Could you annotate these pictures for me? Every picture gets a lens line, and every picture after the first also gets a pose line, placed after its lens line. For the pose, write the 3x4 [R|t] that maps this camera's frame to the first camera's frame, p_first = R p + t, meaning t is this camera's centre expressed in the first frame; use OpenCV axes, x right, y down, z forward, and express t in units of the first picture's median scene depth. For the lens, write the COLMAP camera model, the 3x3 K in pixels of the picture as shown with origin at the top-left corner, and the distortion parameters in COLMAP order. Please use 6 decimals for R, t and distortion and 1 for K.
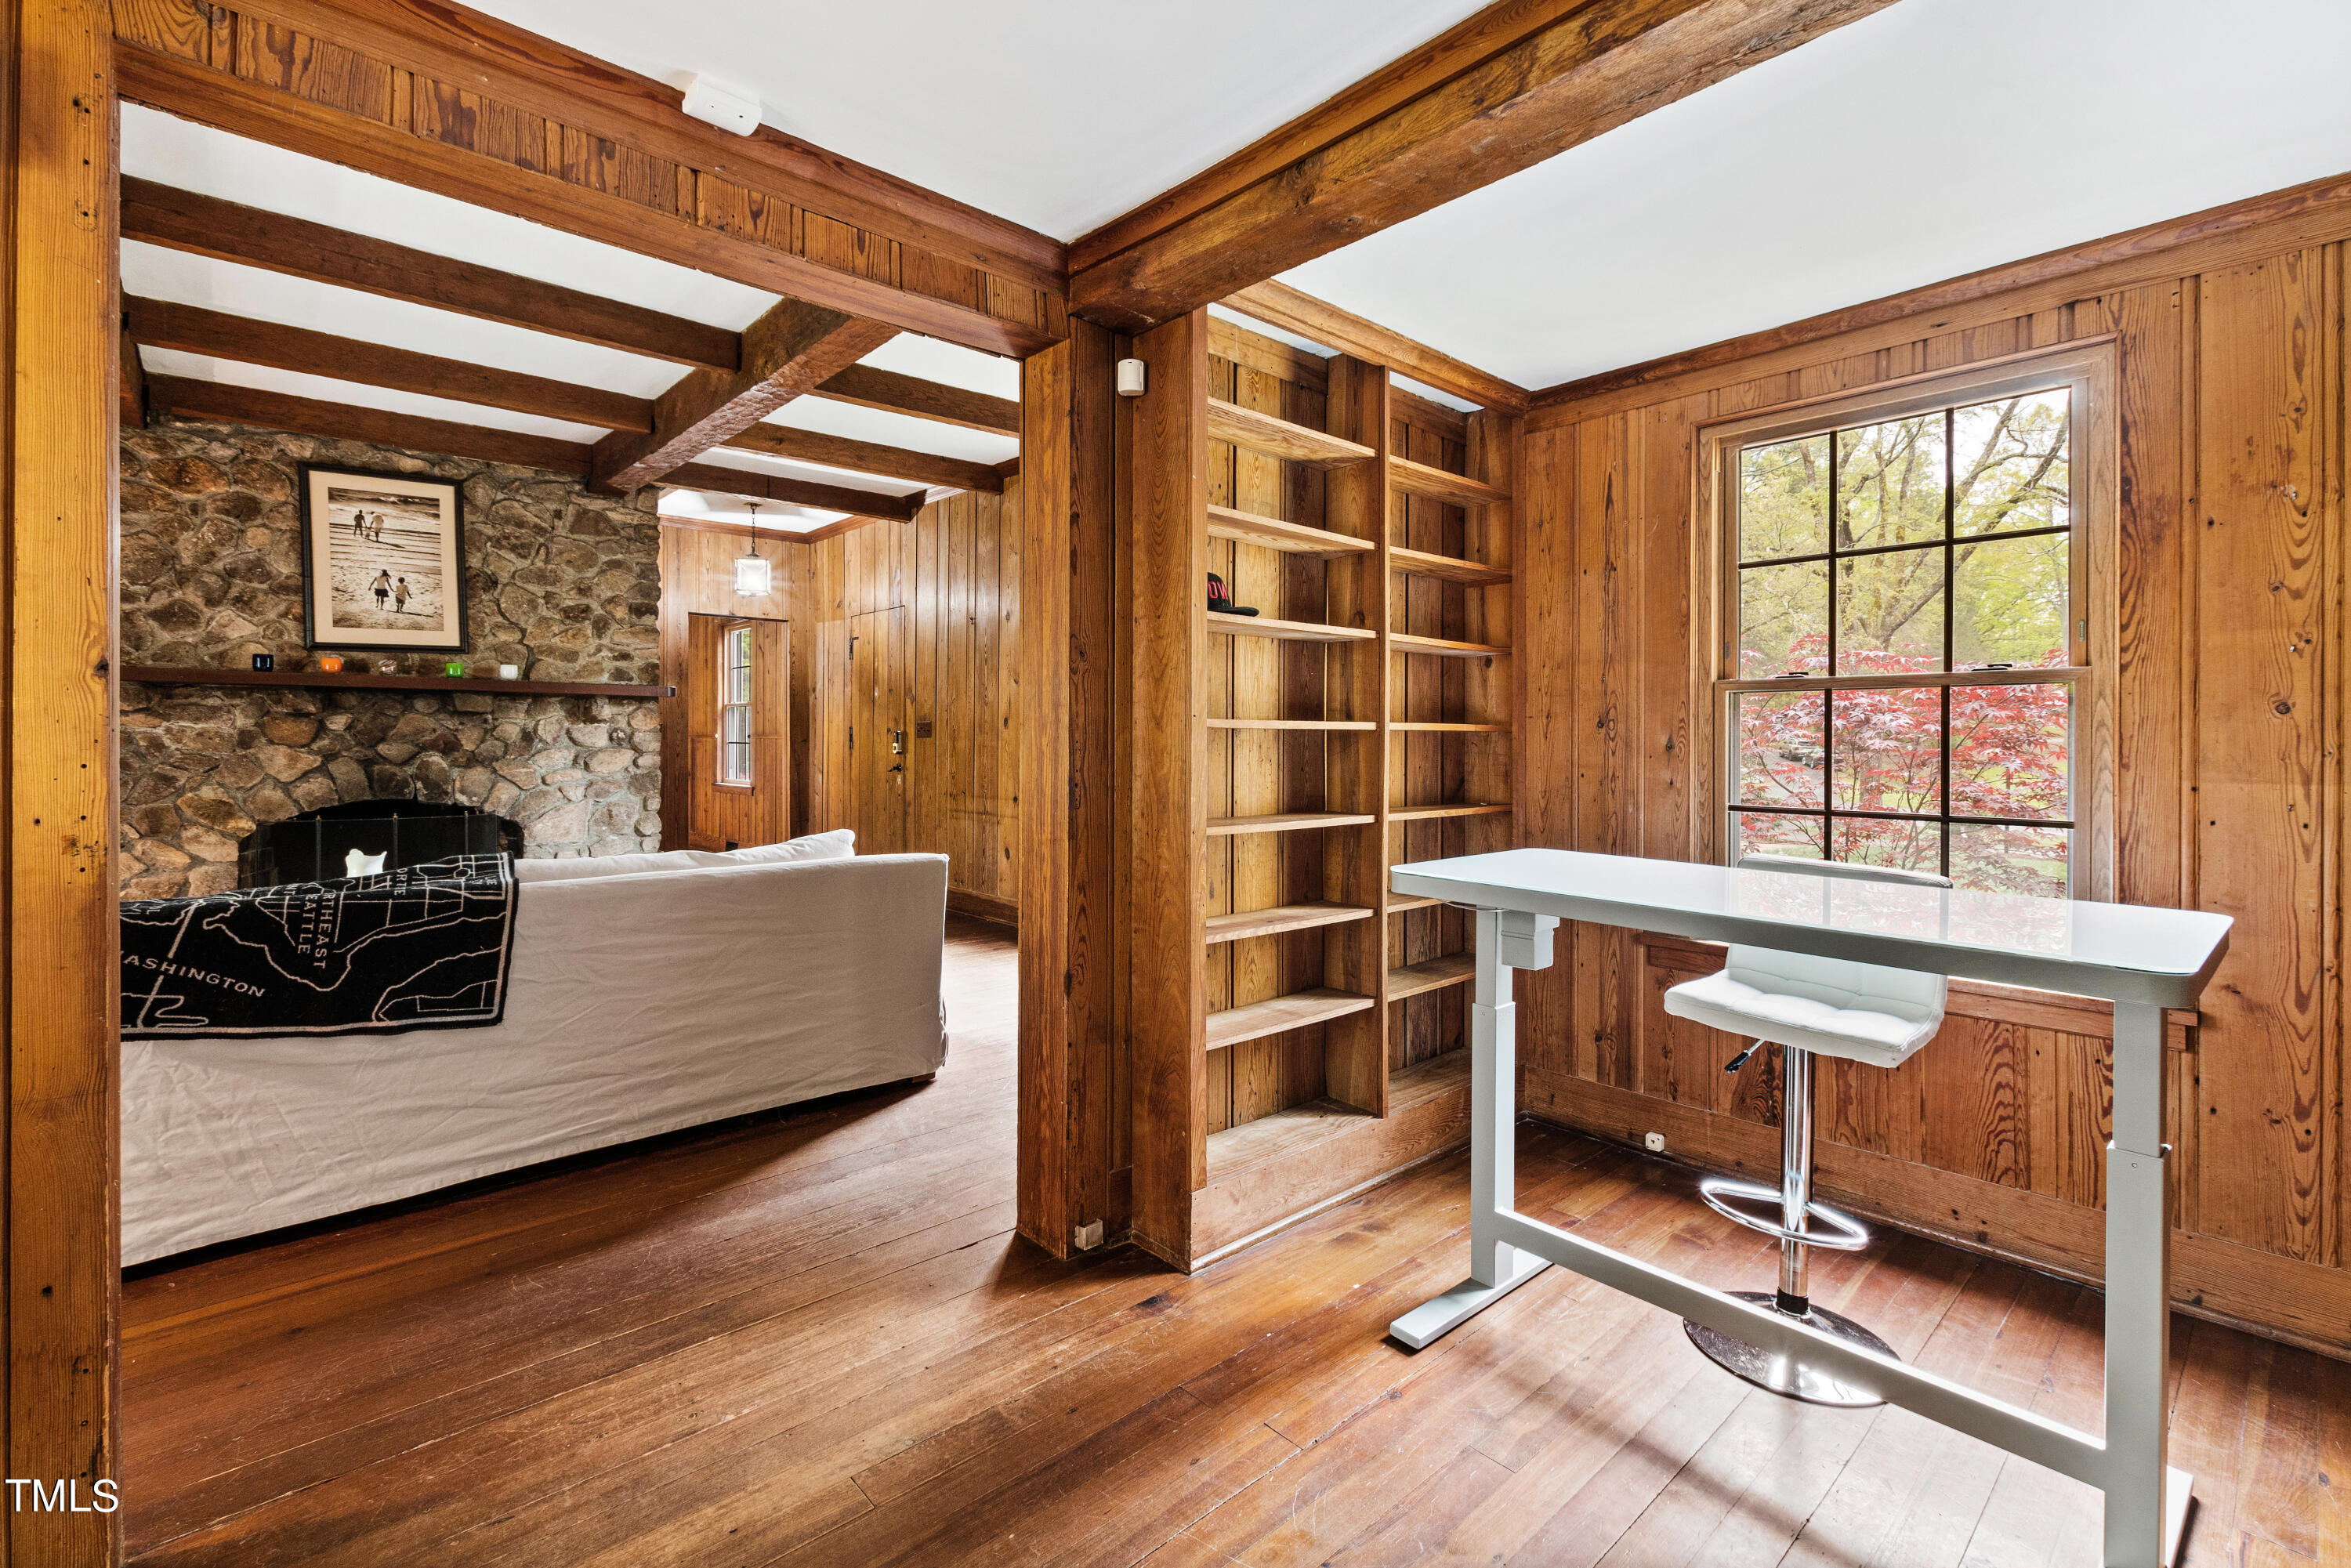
lens RADIAL K [[1029.9, 0, 1172.5], [0, 1029.9, 736.8], [0, 0, 1]] dist [0.004896, -0.002574]
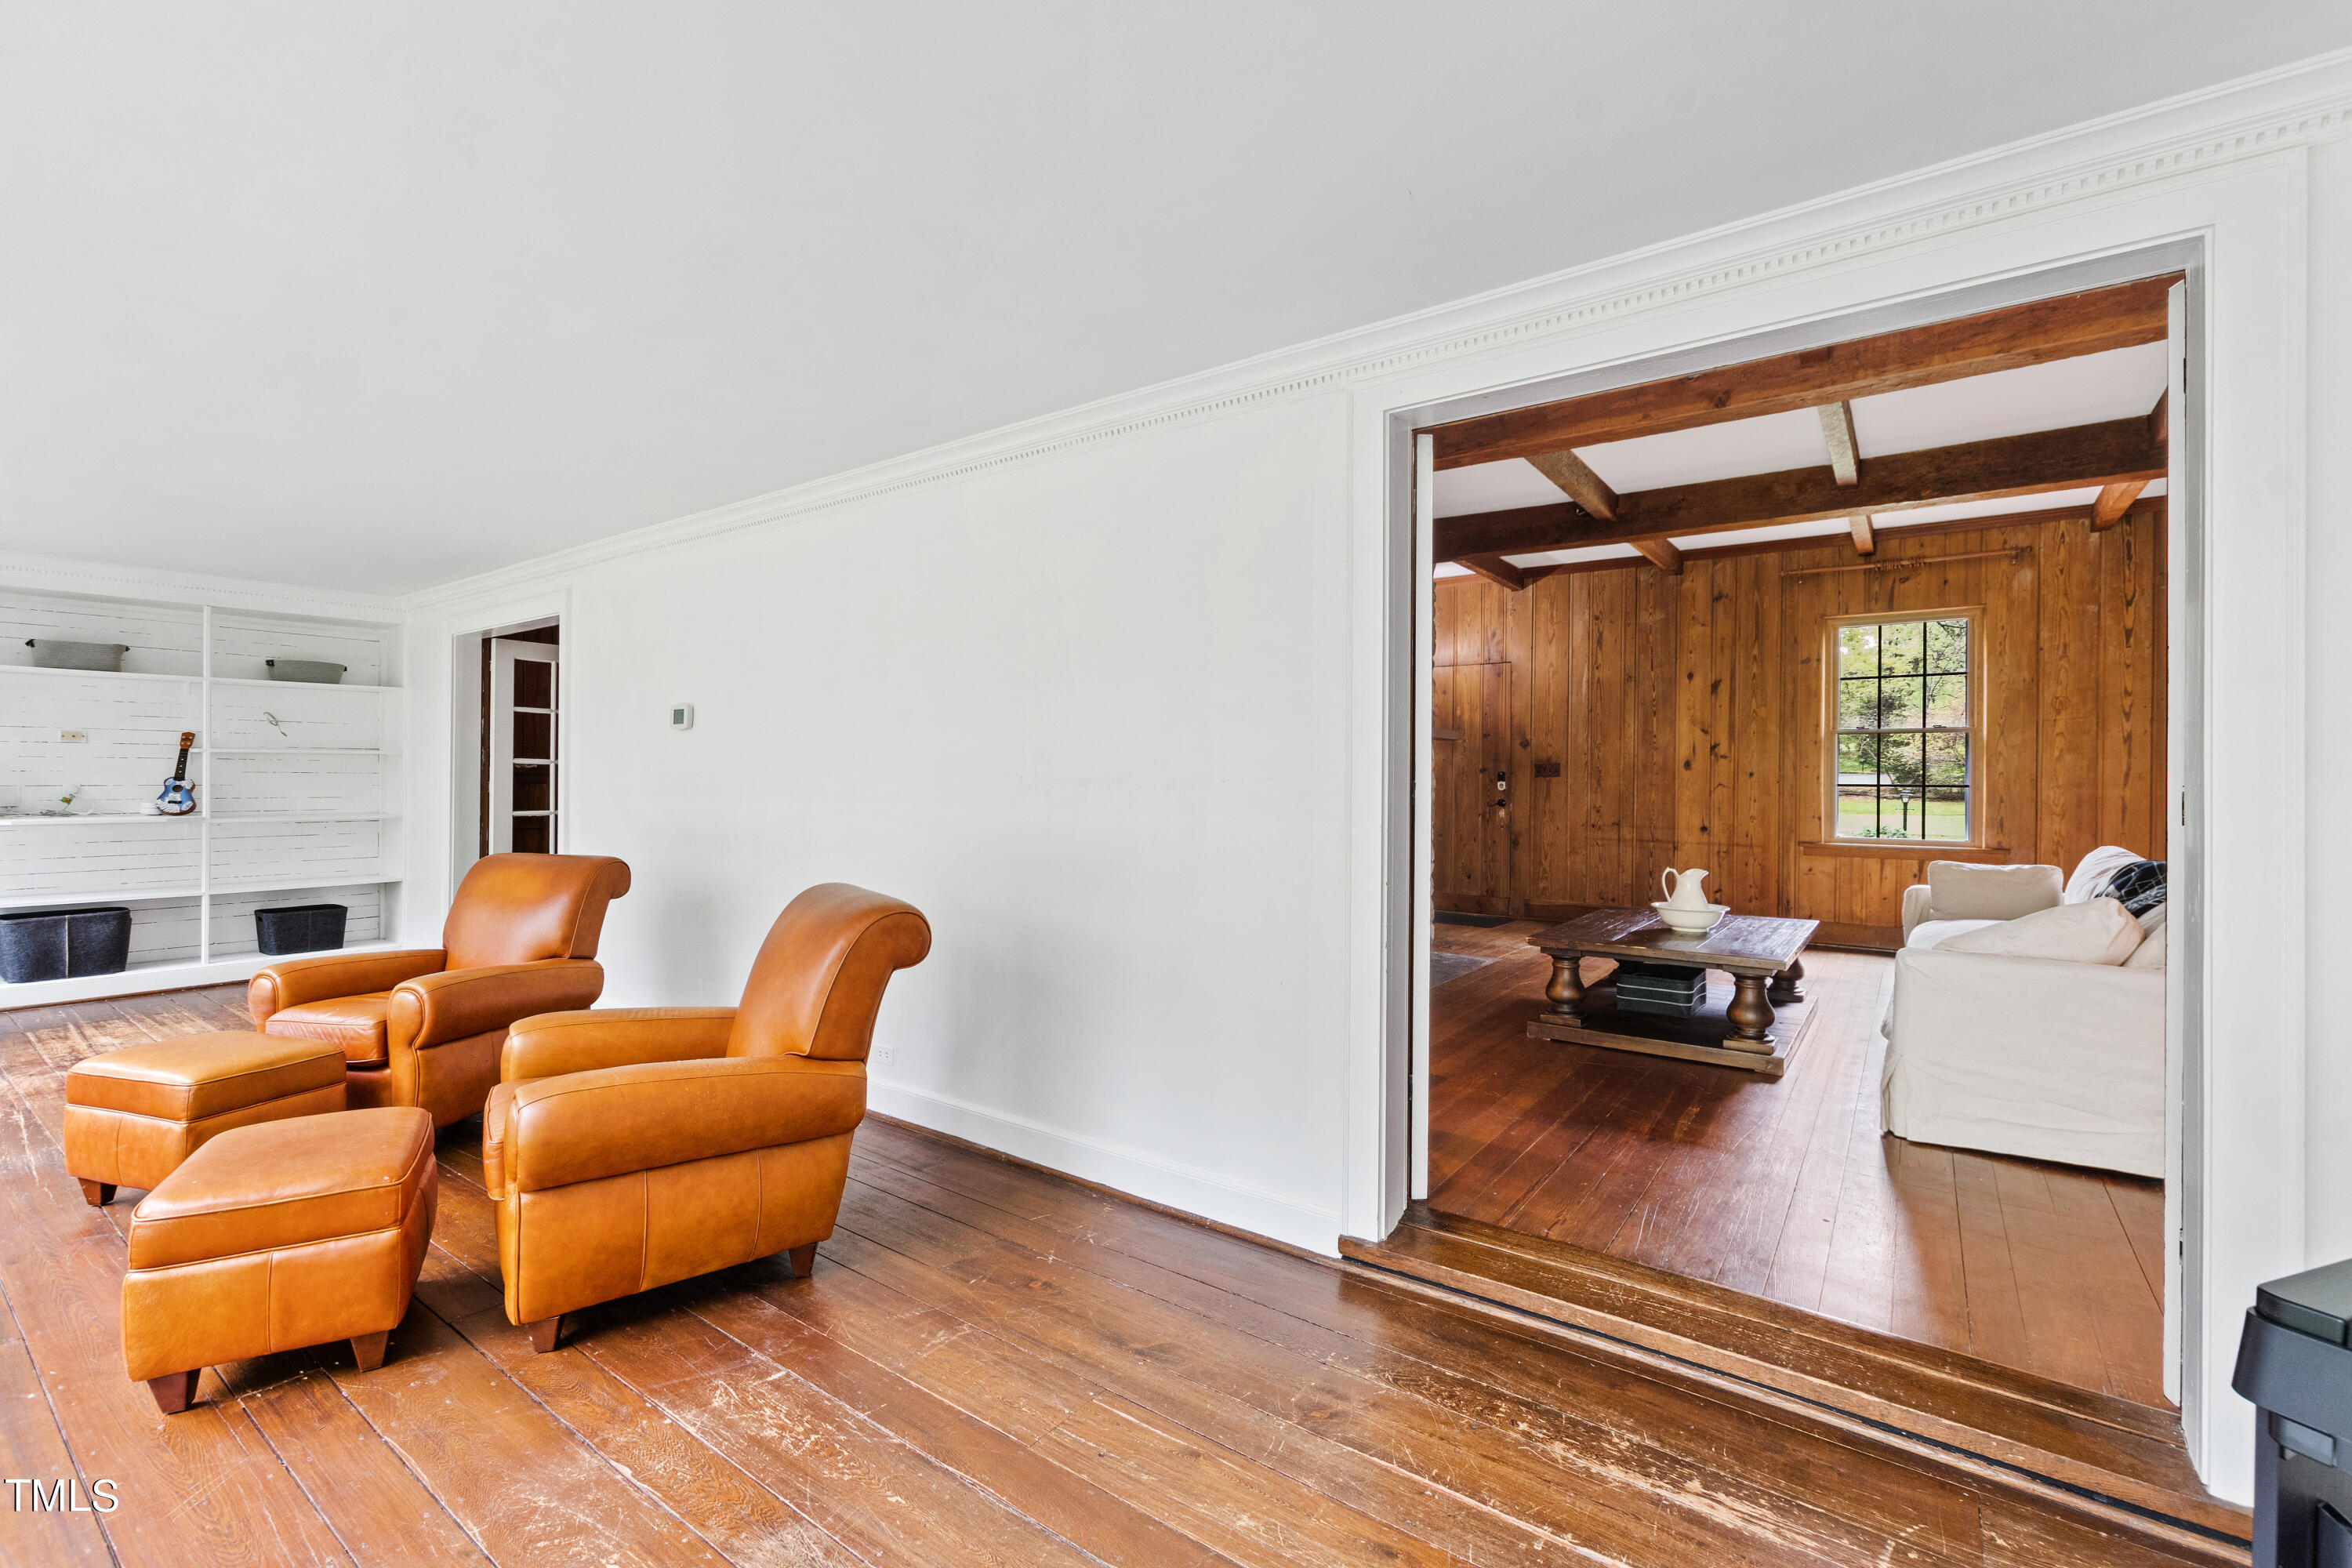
lens RADIAL K [[1030.4, 0, 1125.3], [0, 1030.4, 768.2], [0, 0, 1]] dist [0.004896, -0.002574]
pose [[0.980814, 0.008527, 0.194758, -1.243358], [-0.007940, 0.999961, -0.003794, -0.000579], [-0.194782, 0.002175, 0.980844, -0.063749]]
